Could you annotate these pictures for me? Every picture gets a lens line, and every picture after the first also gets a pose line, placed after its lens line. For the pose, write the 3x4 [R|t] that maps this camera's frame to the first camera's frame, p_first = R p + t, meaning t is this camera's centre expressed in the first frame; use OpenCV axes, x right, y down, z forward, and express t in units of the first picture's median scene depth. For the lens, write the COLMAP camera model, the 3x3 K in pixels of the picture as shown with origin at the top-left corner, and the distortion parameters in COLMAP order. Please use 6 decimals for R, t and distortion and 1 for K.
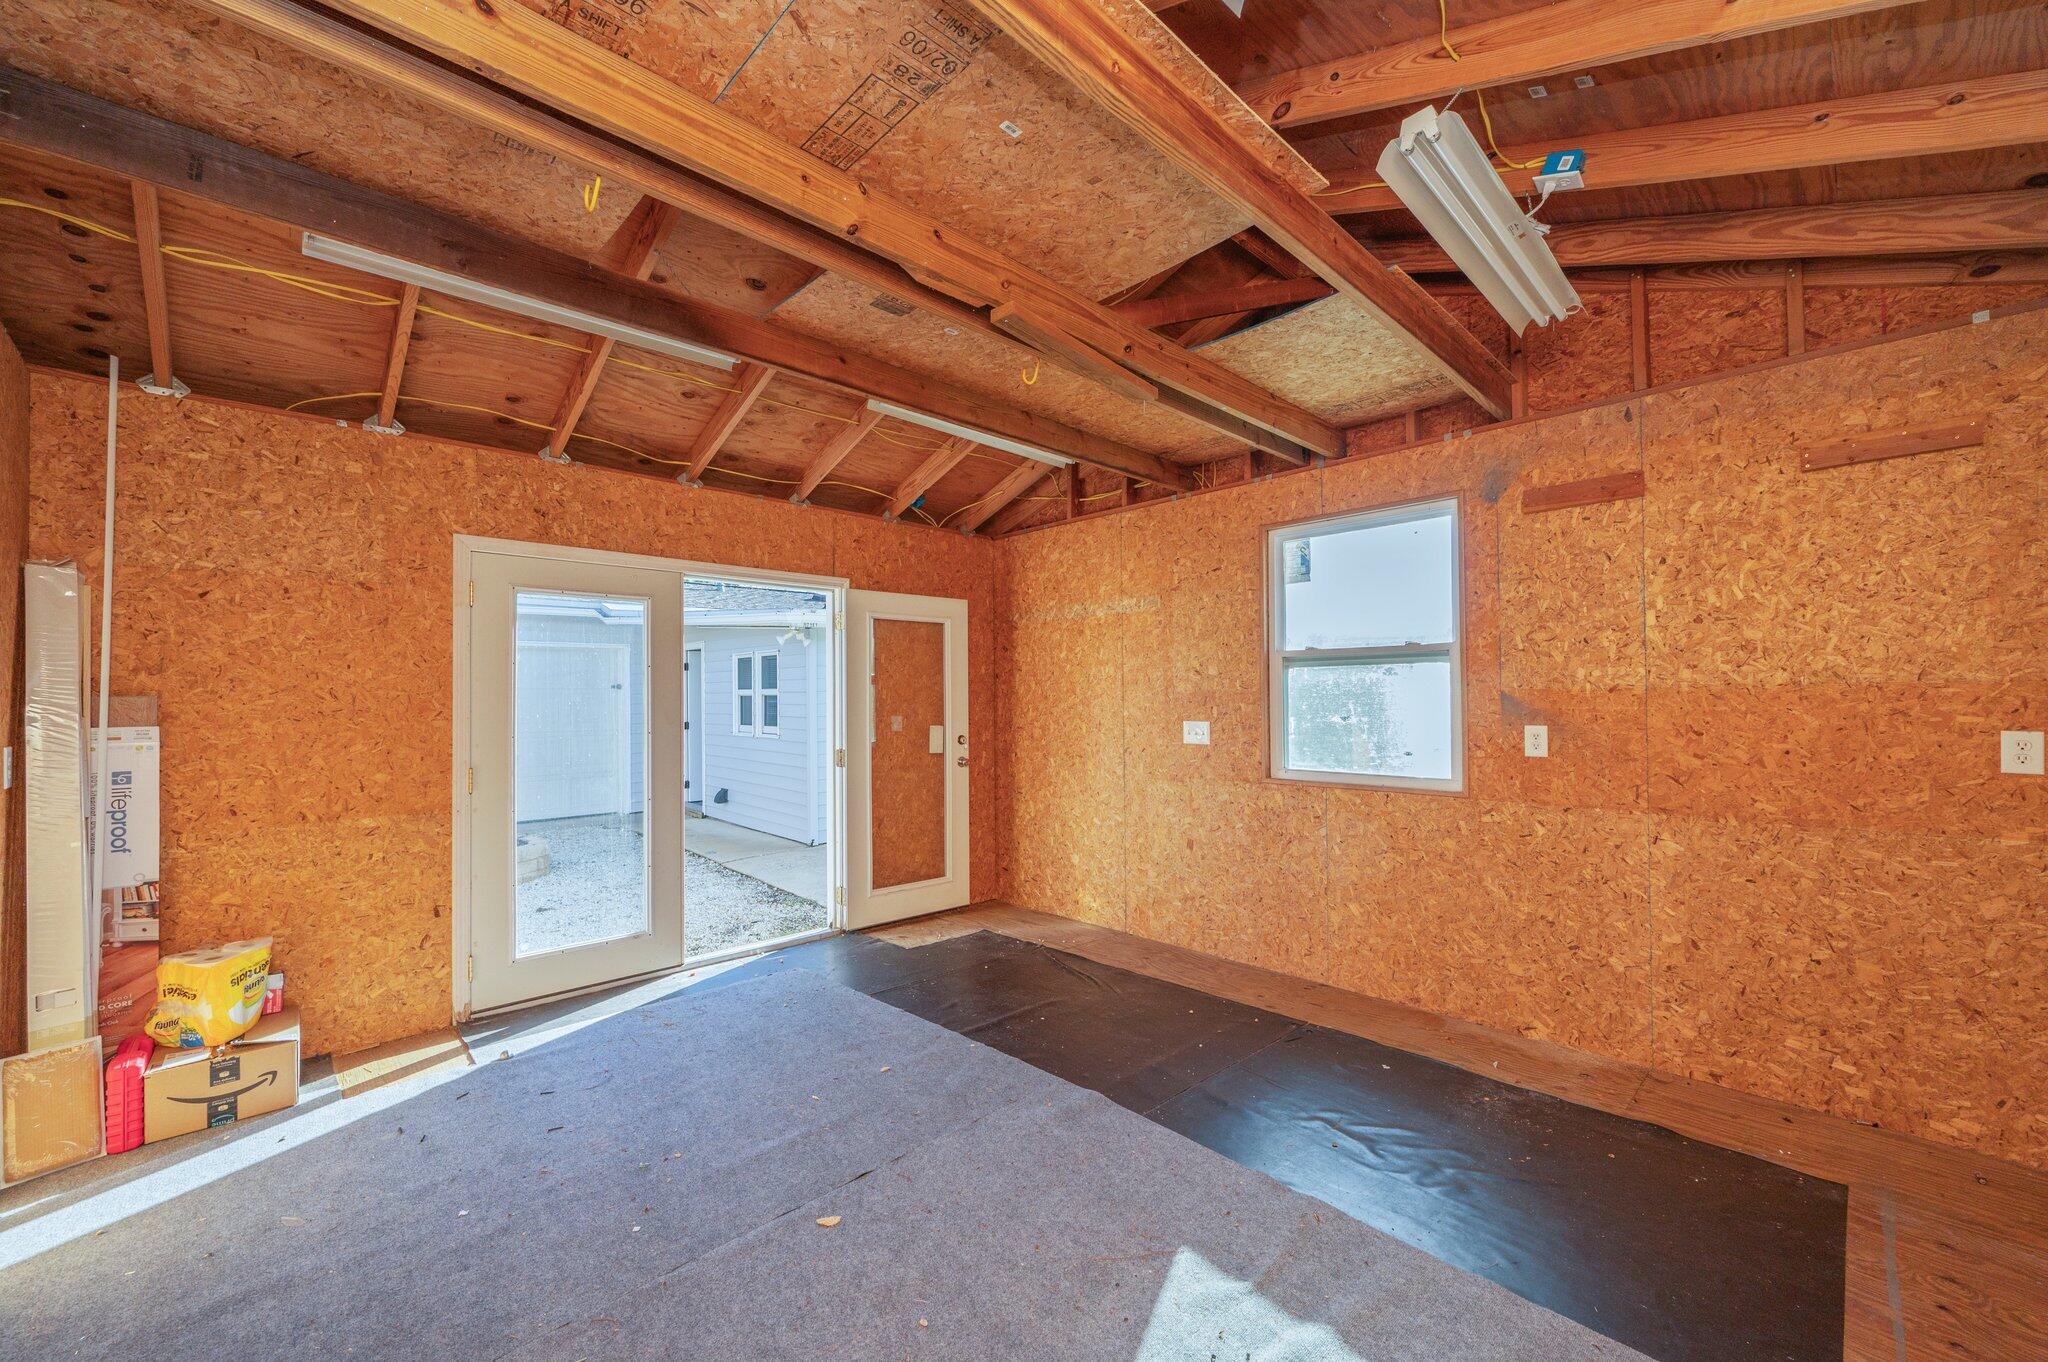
lens RADIAL K [[816.9, 0, 1022.0], [0, 816.9, 689.6], [0, 0, 1]] dist [-0.001867, -0.000675]
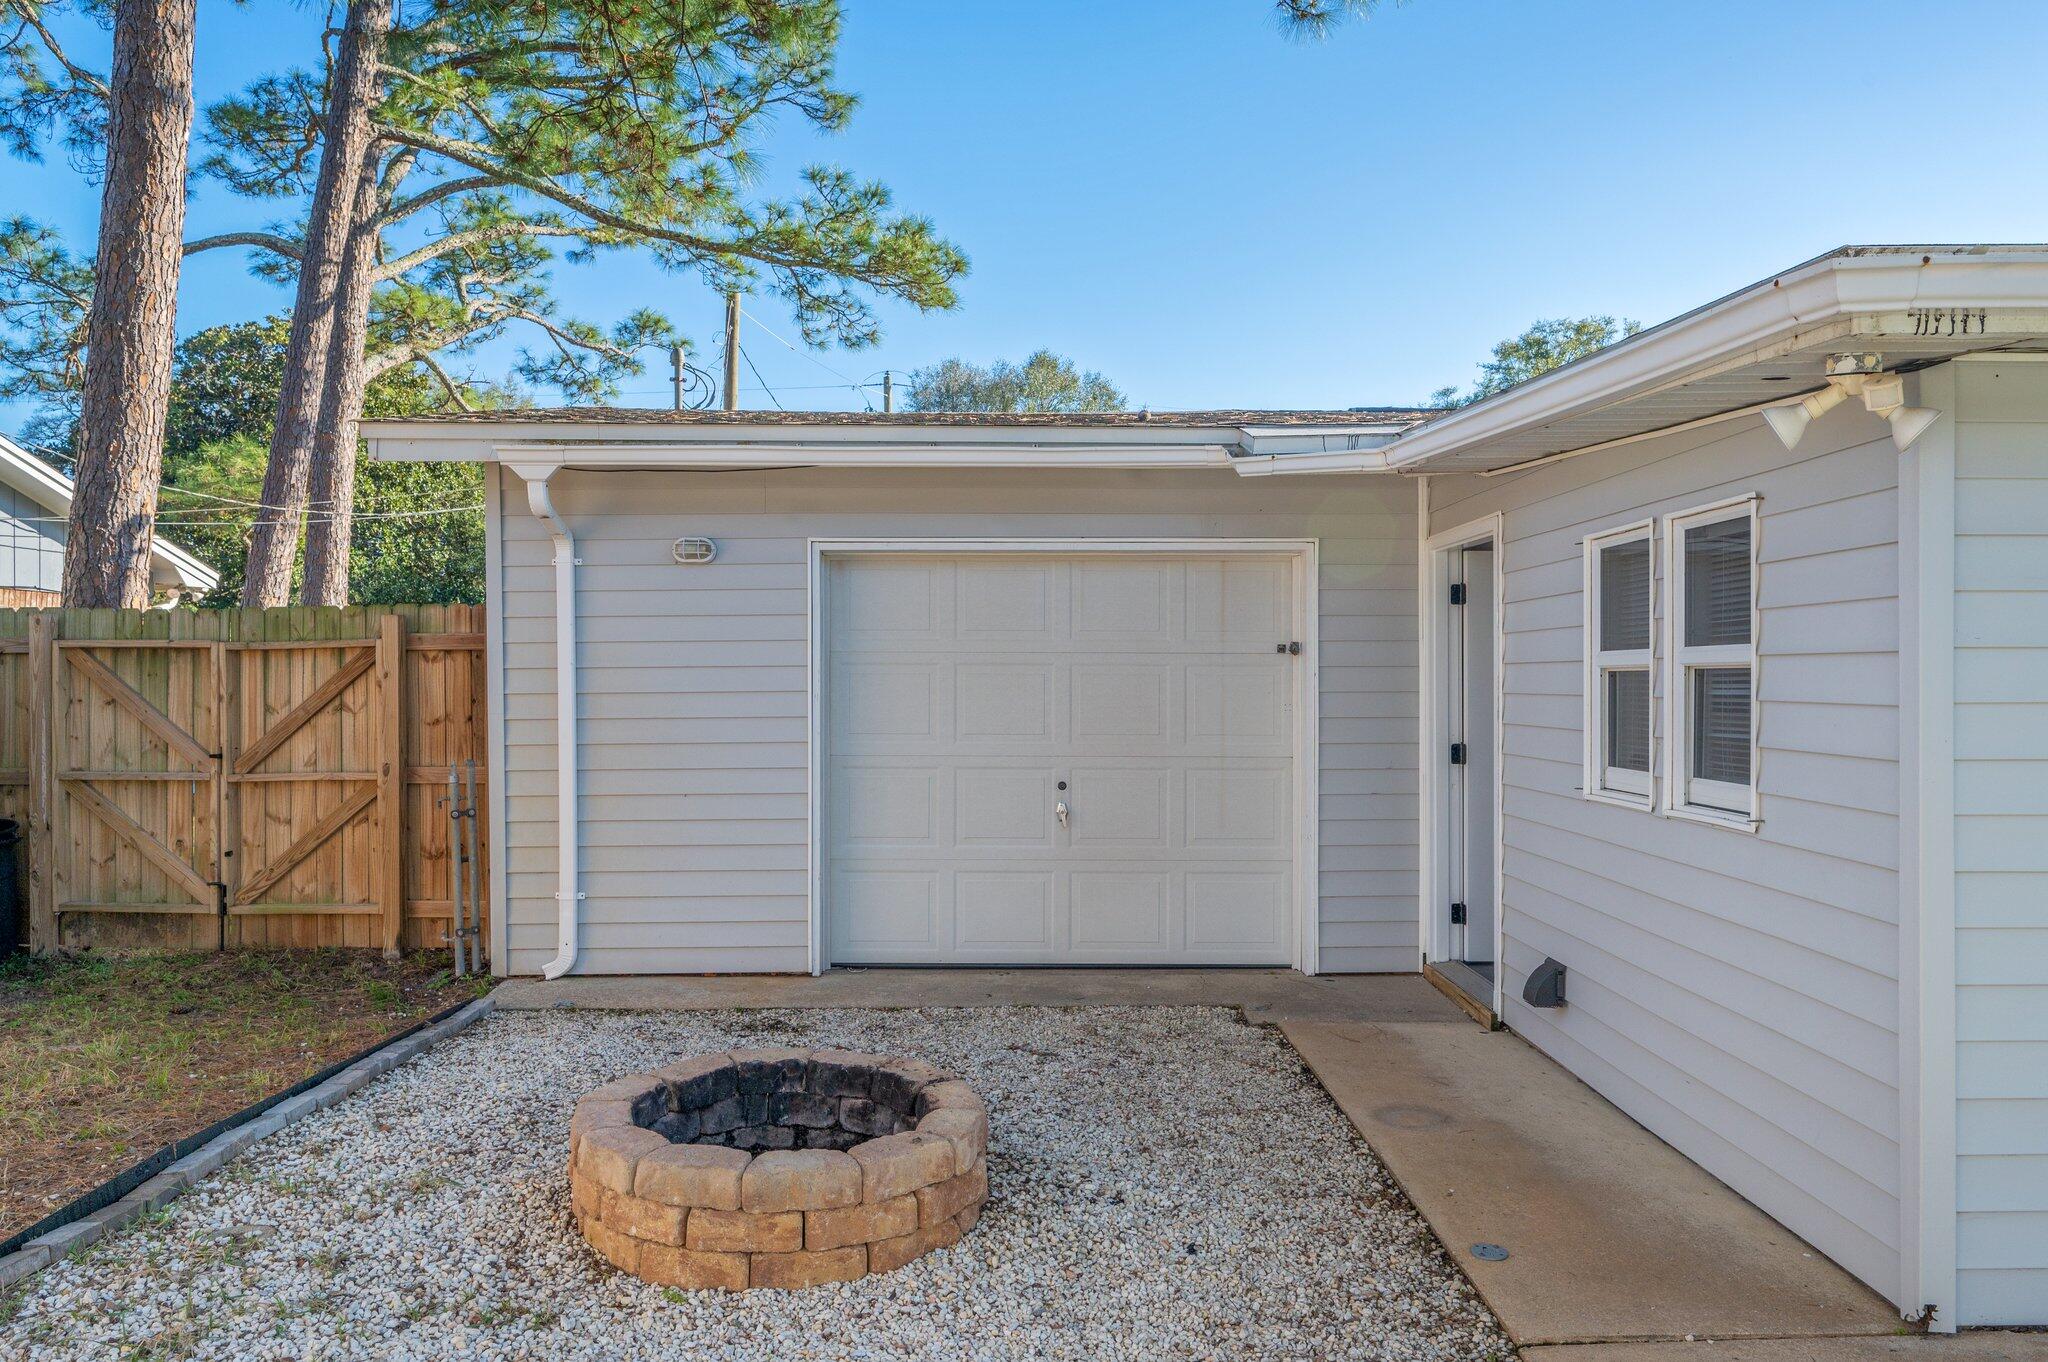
lens RADIAL K [[1338.8, 0, 1018.8], [0, 1338.8, 688.7], [0, 0, 1]] dist [-0.003845, -0.002299]
pose [[0.729654, 0.011440, -0.683721, -0.165920], [-0.003119, 0.999905, 0.013402, 0.008439], [0.683809, -0.007646, 0.729621, 0.490502]]
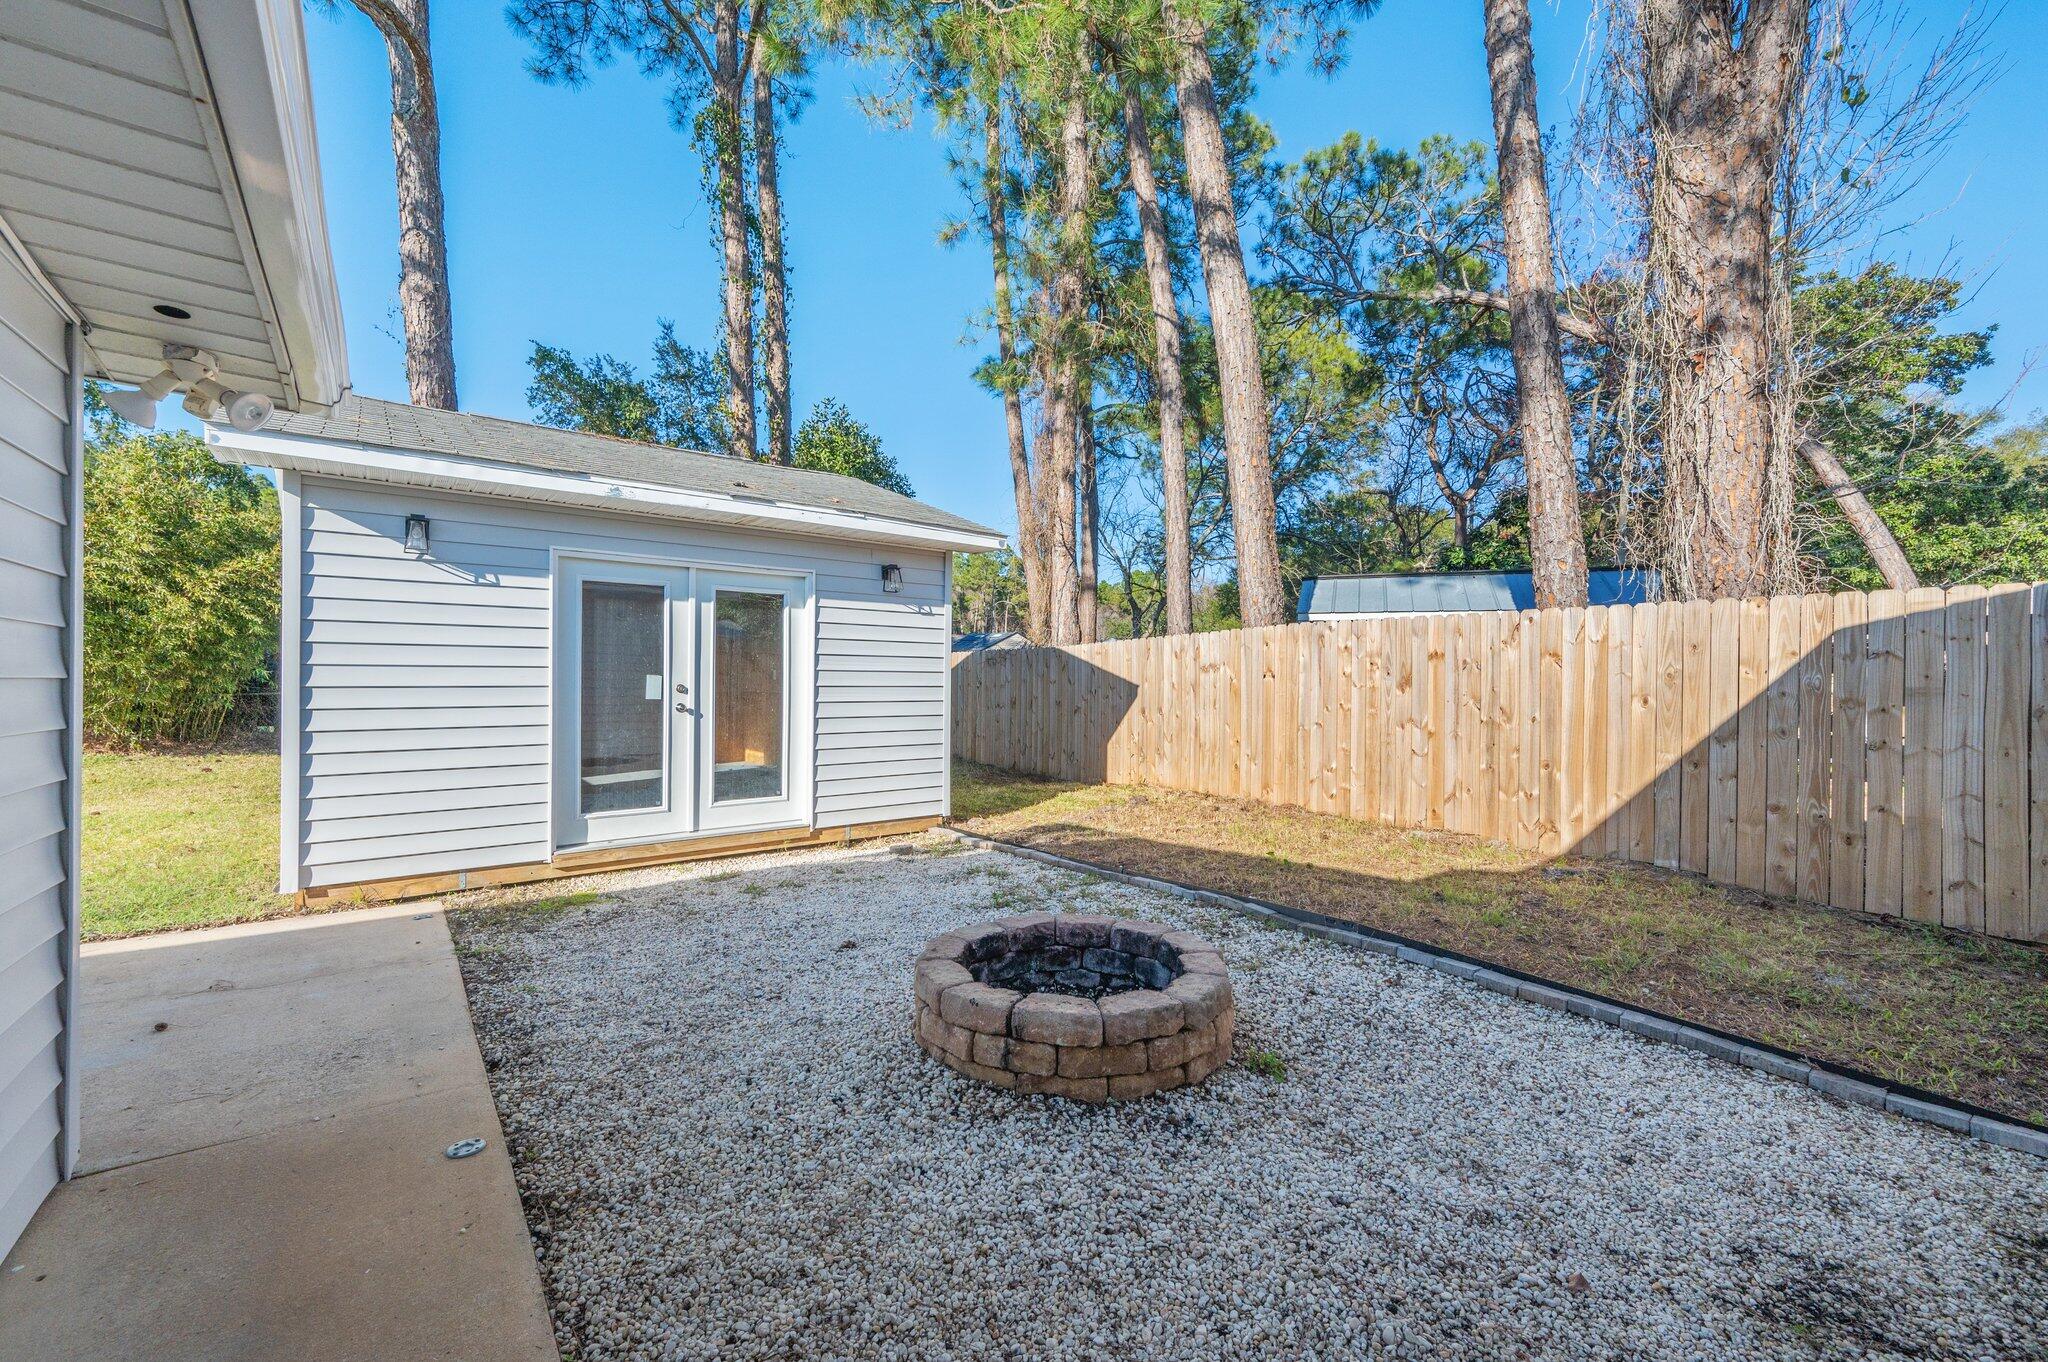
lens RADIAL K [[816.9, 0, 1027.4], [0, 816.9, 684.8], [0, 0, 1]] dist [-0.001867, -0.000675]
pose [[-0.995685, -0.001208, 0.092794, -0.206216], [-0.001631, 0.999989, -0.004485, 0.011258], [-0.092787, -0.004617, -0.995675, 0.558316]]
